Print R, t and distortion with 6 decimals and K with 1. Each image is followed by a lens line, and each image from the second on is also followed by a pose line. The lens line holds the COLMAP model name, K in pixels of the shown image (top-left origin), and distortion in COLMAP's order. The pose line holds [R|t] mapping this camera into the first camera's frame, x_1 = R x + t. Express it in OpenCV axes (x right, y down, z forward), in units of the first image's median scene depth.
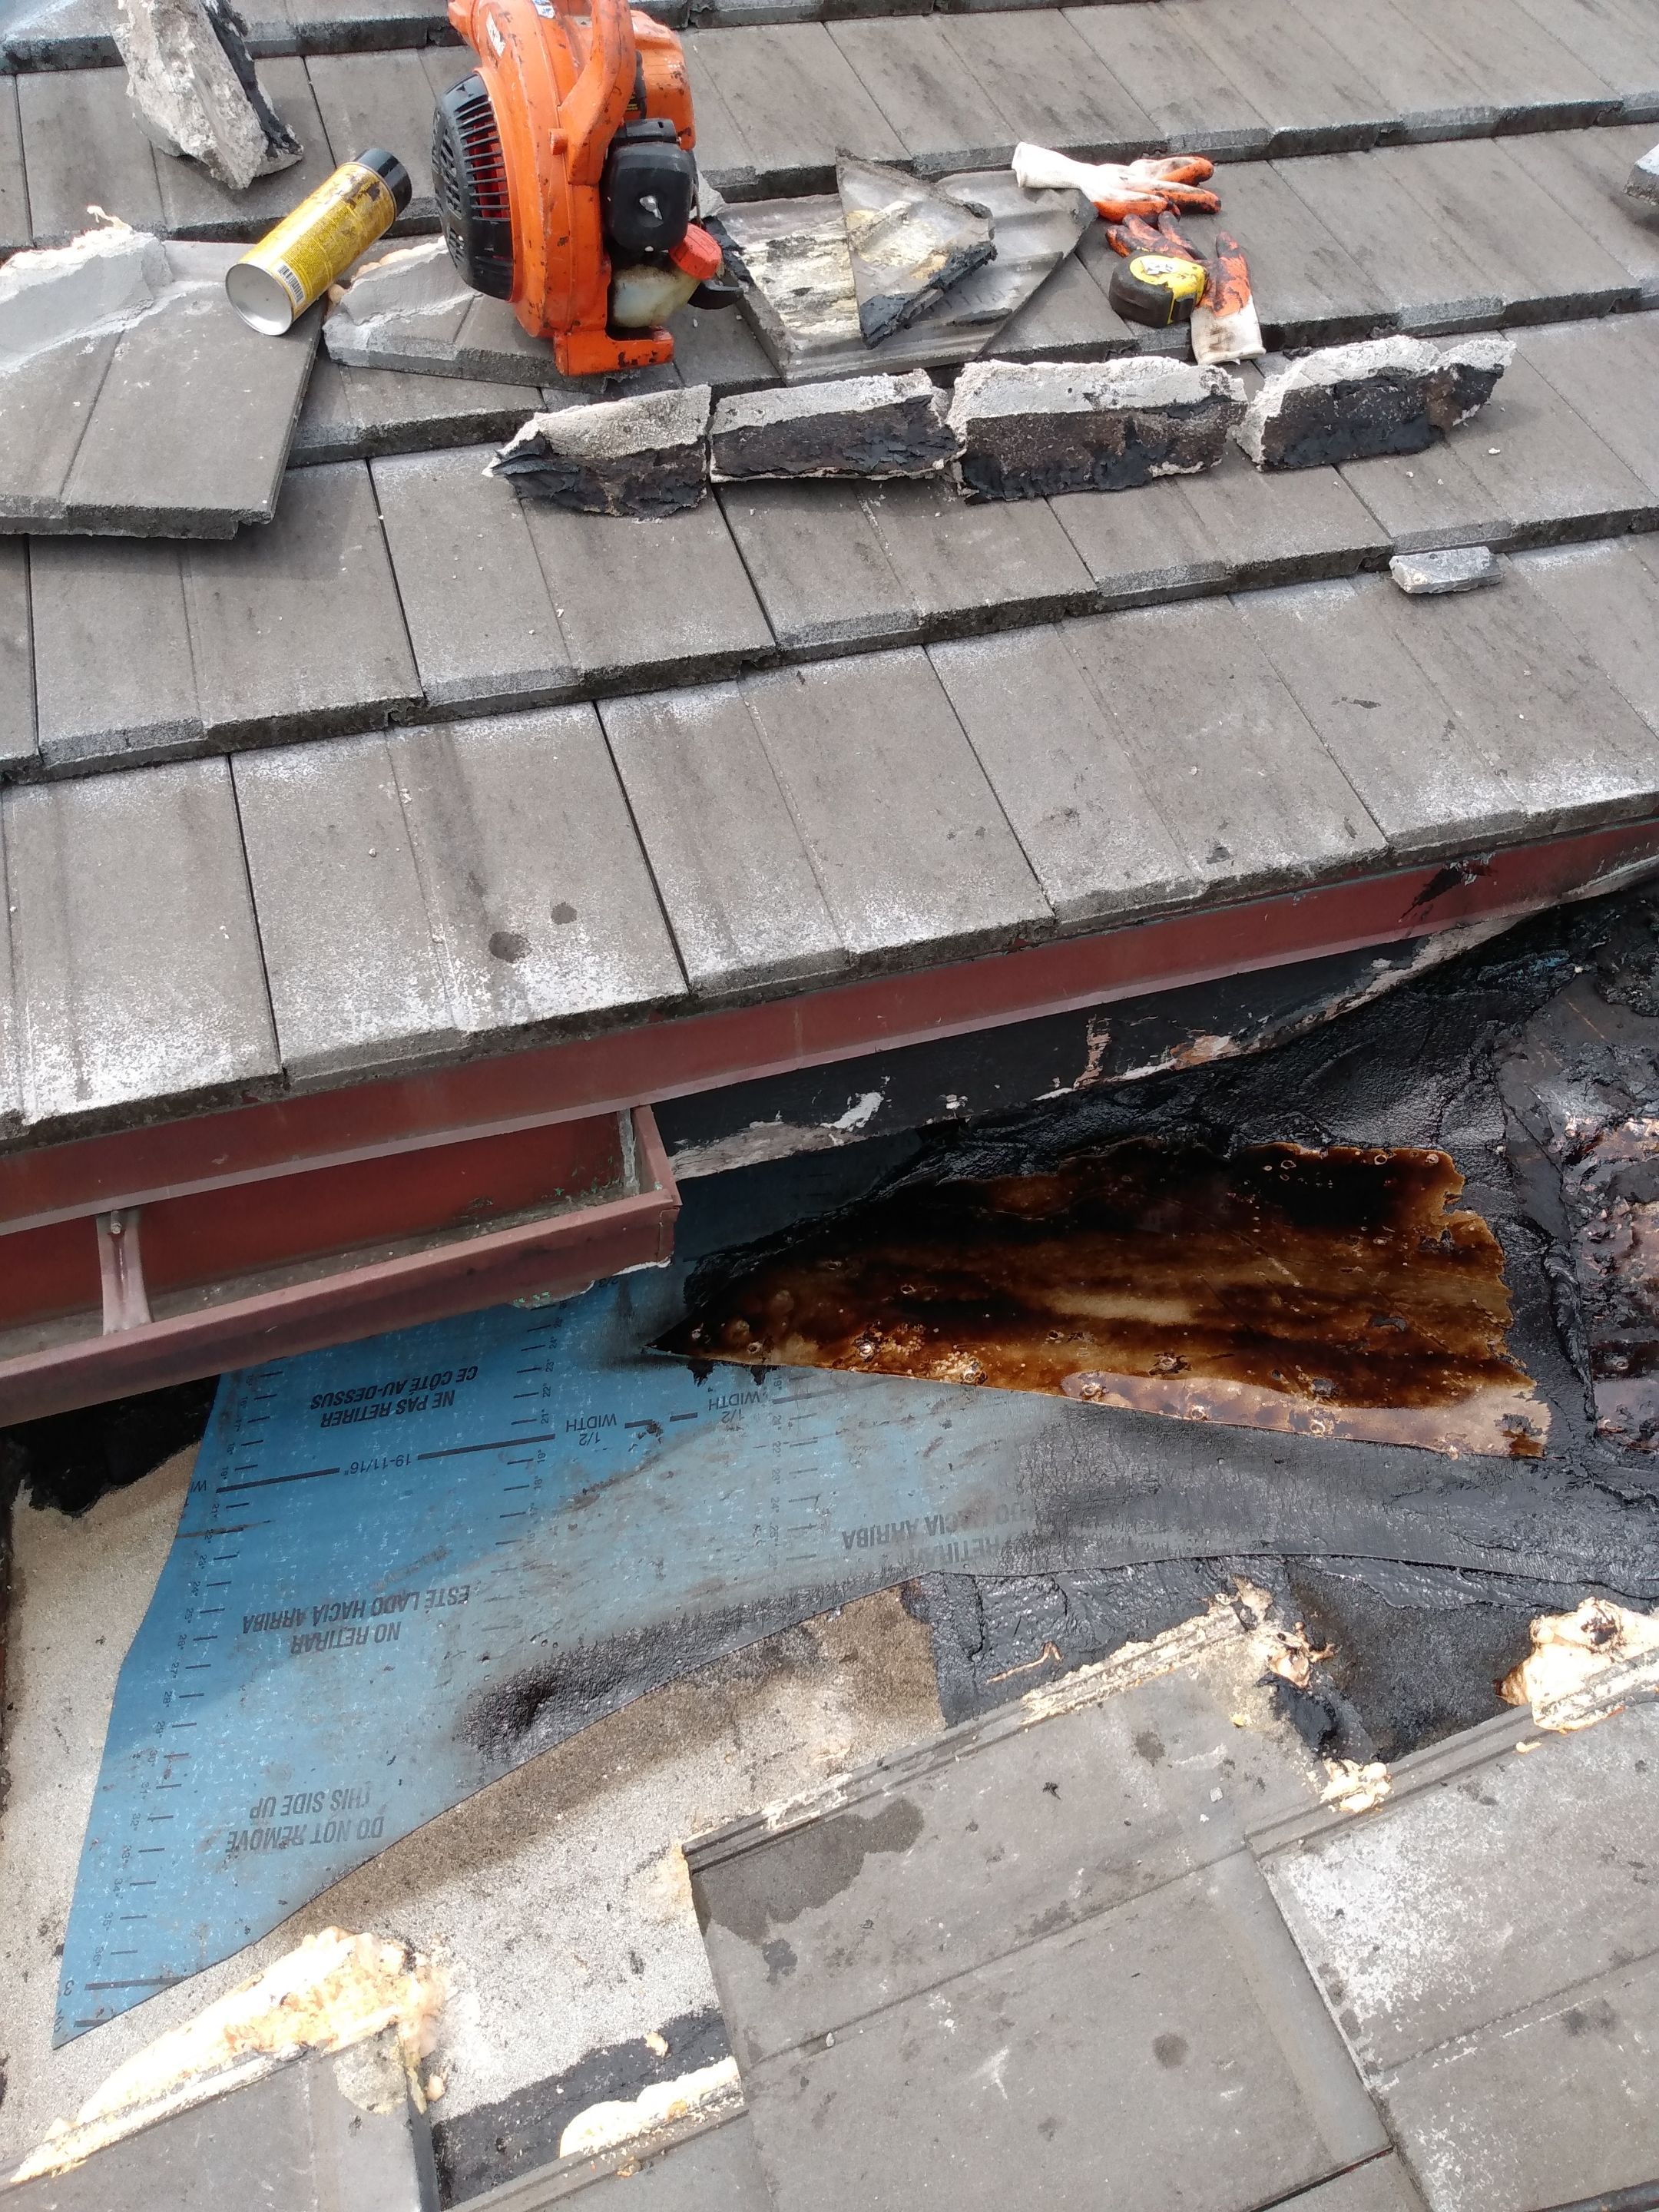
lens RADIAL K [[1726.8, 0, 805.2], [0, 1726.8, 1134.9], [0, 0, 1]] dist [0.103613, -0.196931]
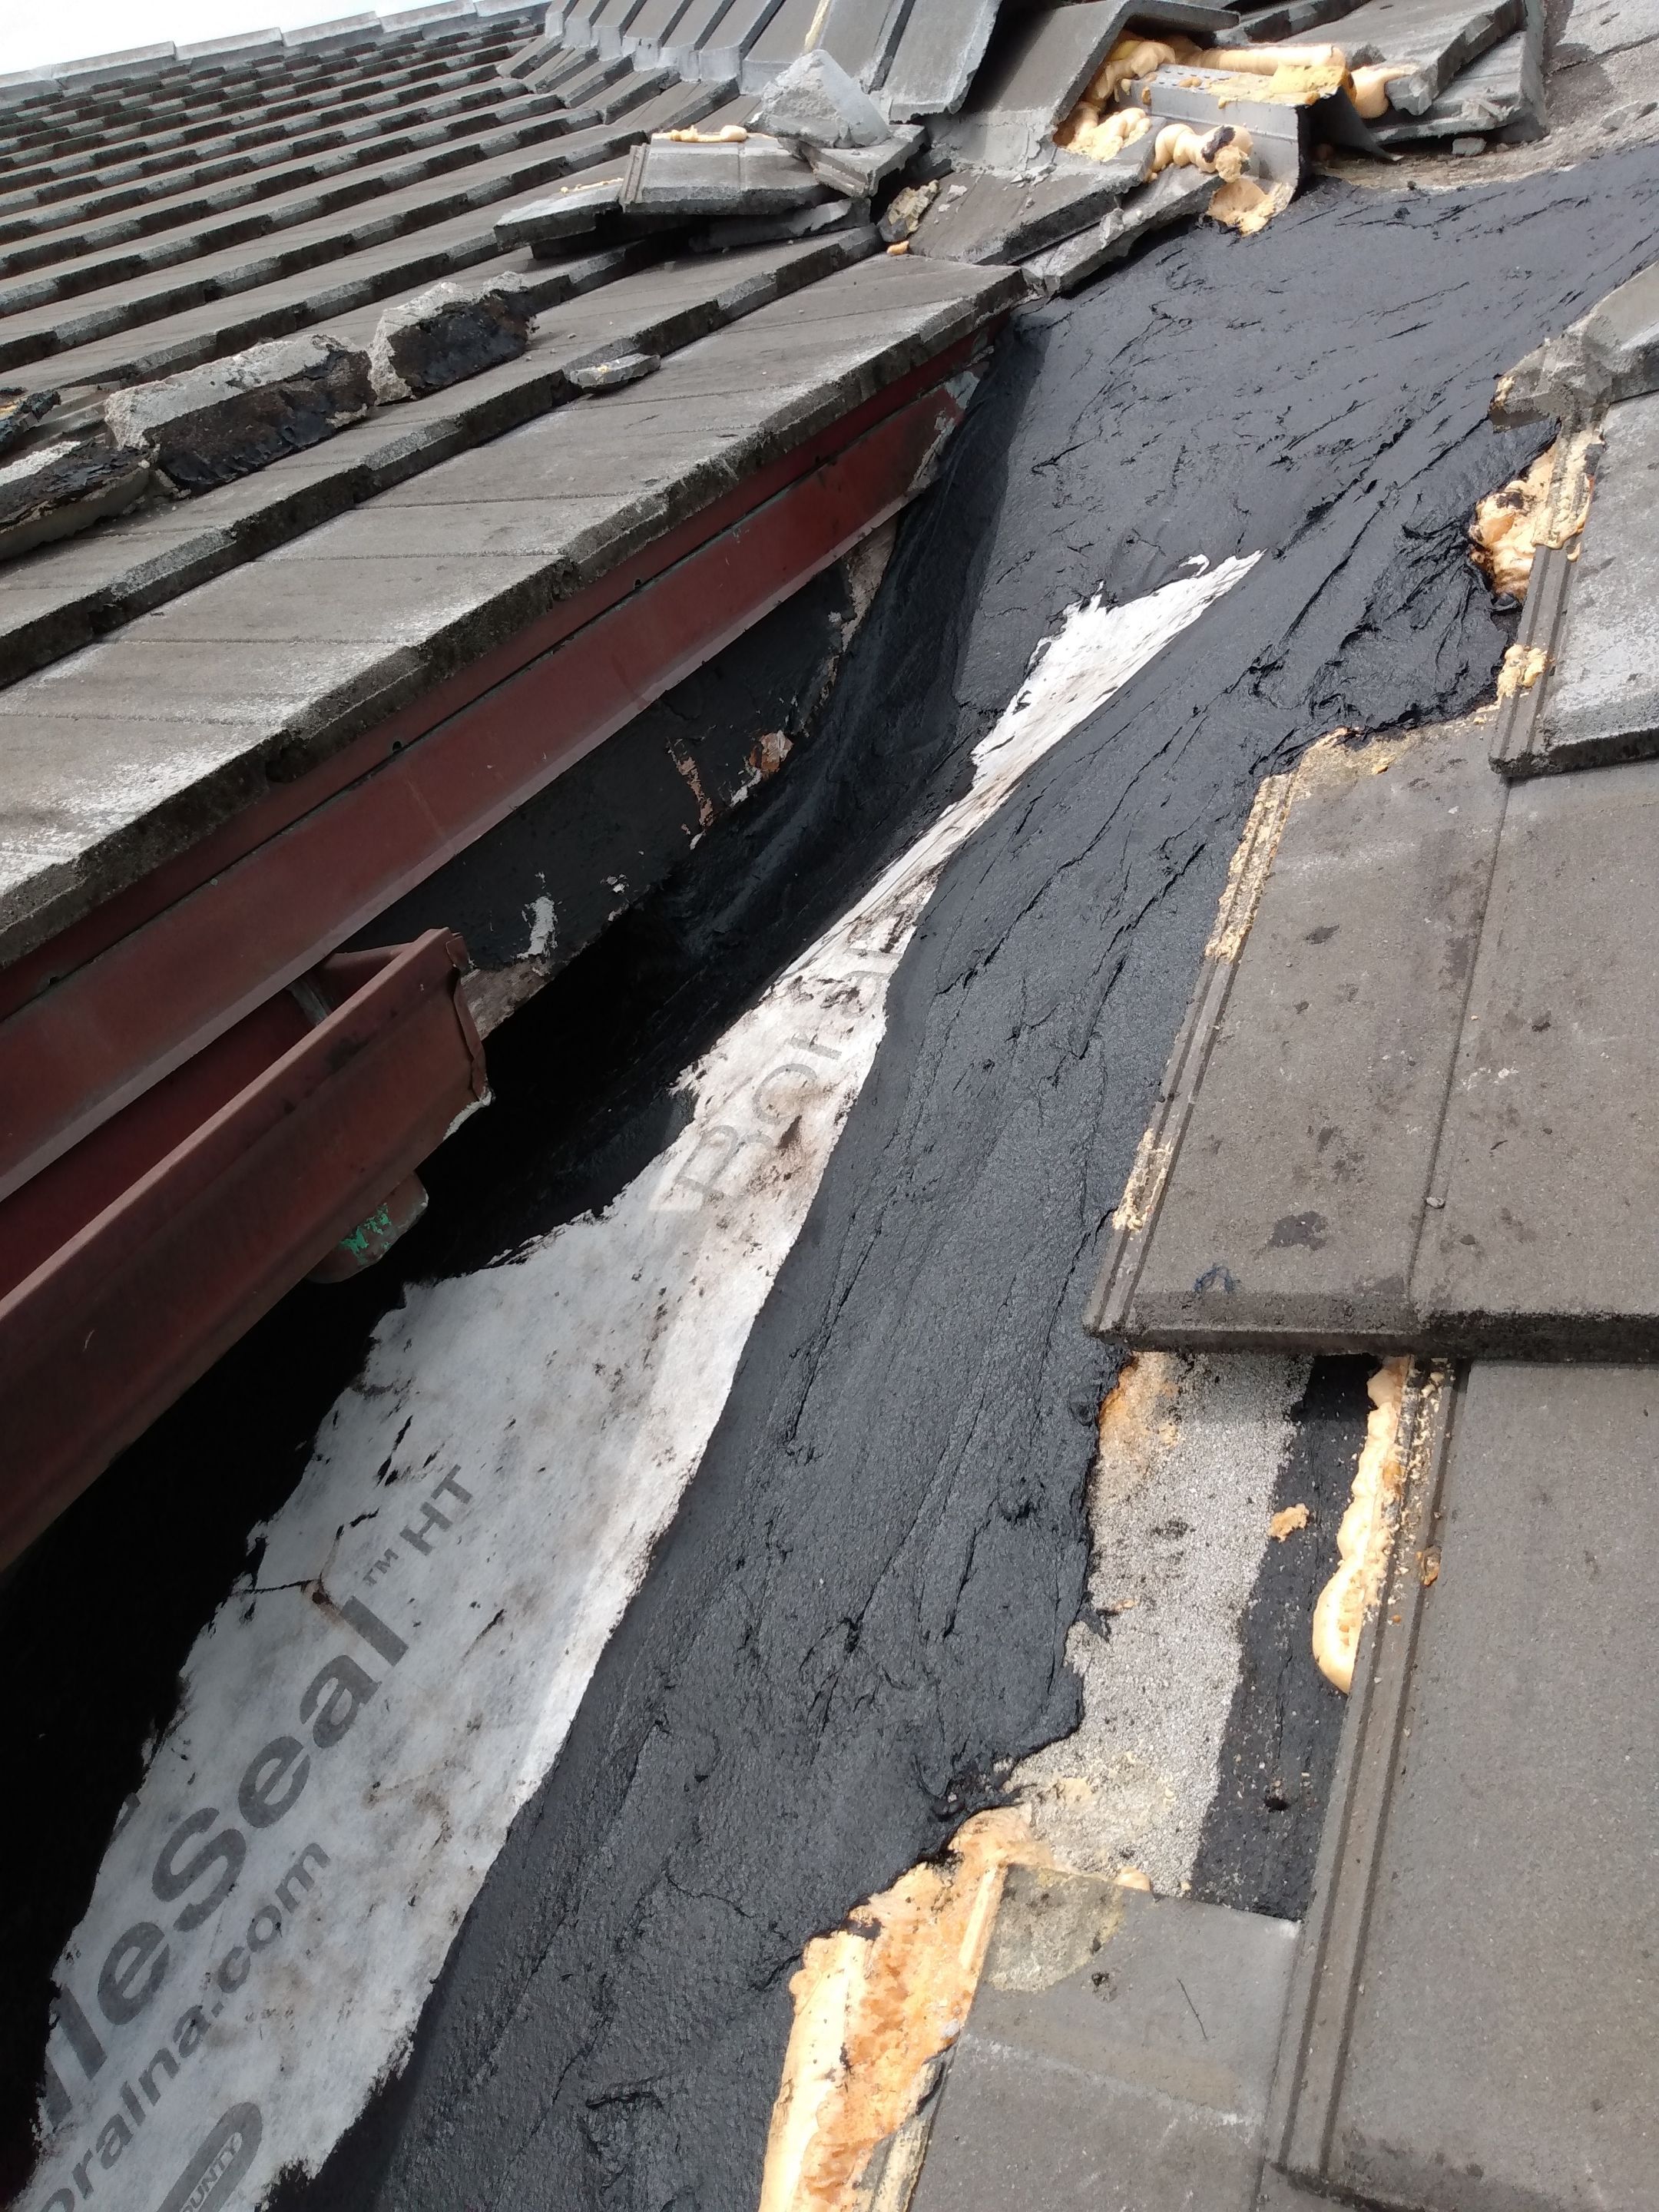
lens RADIAL K [[1753.6, 0, 829.5], [0, 1753.6, 1106.0], [0, 0, 1]] dist [0.090070, -0.196196]
pose [[0.681934, -0.552347, 0.479457, -0.328419], [0.707505, 0.664383, -0.240900, 0.346759], [-0.185483, 0.503496, 0.843853, 0.305883]]
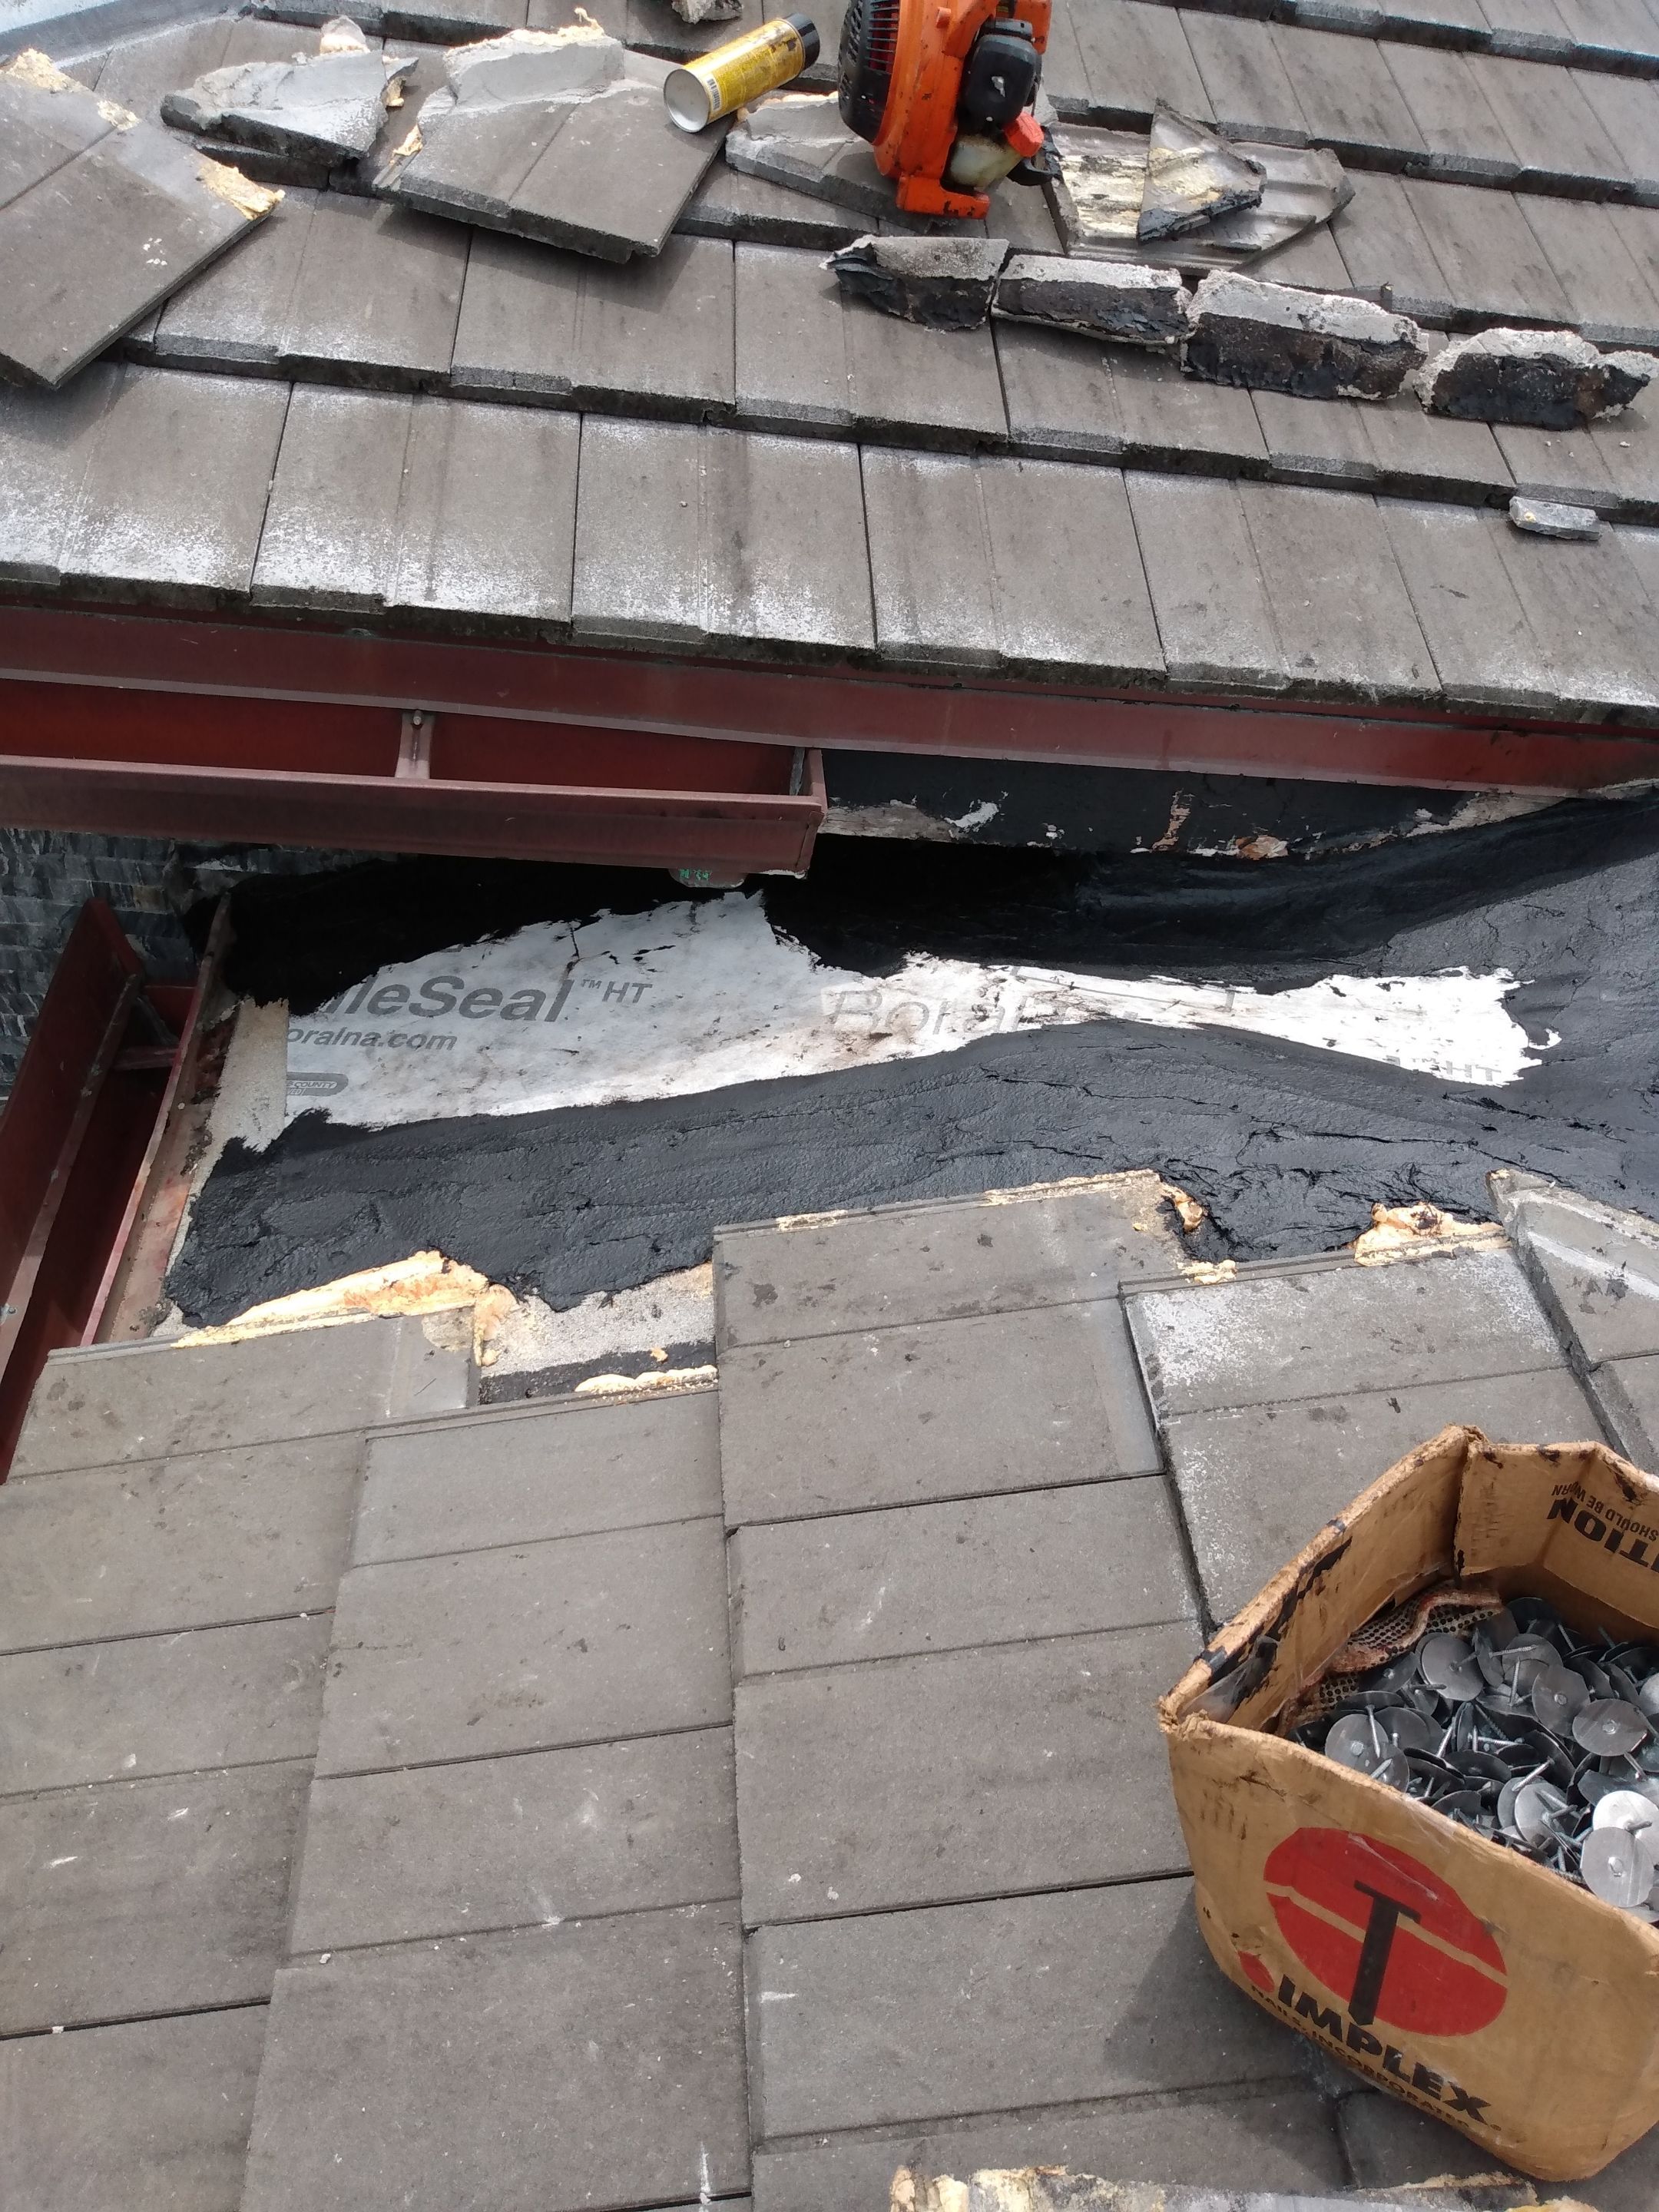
lens RADIAL K [[1760.6, 0, 796.4], [0, 1760.6, 1111.6], [0, 0, 1]] dist [0.111189, -0.194857]
pose [[0.964430, 0.252952, -0.076742, 0.057576], [-0.256040, 0.966091, -0.033331, 0.271700], [0.065709, 0.051795, 0.996494, -0.278778]]
